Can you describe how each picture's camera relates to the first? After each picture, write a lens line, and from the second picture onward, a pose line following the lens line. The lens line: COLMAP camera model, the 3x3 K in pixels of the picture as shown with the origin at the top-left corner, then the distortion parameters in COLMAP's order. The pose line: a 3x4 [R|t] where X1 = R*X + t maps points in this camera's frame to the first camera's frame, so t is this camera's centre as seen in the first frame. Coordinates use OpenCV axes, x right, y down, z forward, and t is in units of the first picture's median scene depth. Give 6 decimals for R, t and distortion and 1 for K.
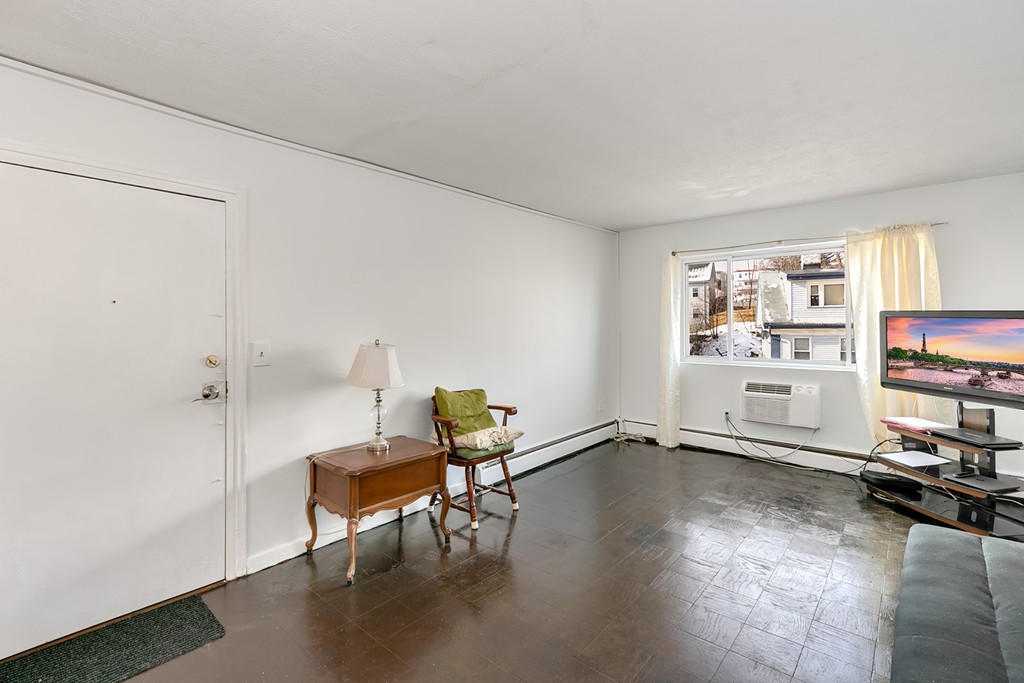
lens RADIAL K [[463.3, 0, 508.7], [0, 463.3, 323.2], [0, 0, 1]] dist [0.004514, -0.000117]
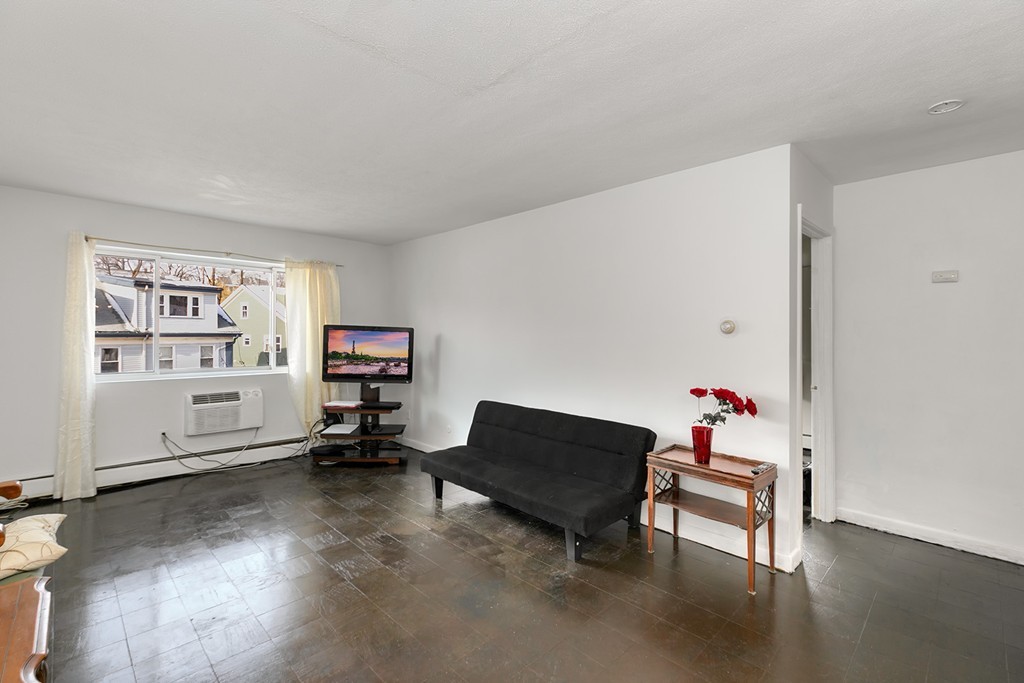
lens RADIAL K [[463.3, 0, 510.1], [0, 463.3, 332.8], [0, 0, 1]] dist [0.004514, -0.000117]
pose [[0.073954, 0.006877, 0.997238, -0.481517], [-0.009011, 0.999940, -0.006228, 0.001190], [-0.997221, -0.008525, 0.074012, 0.361909]]
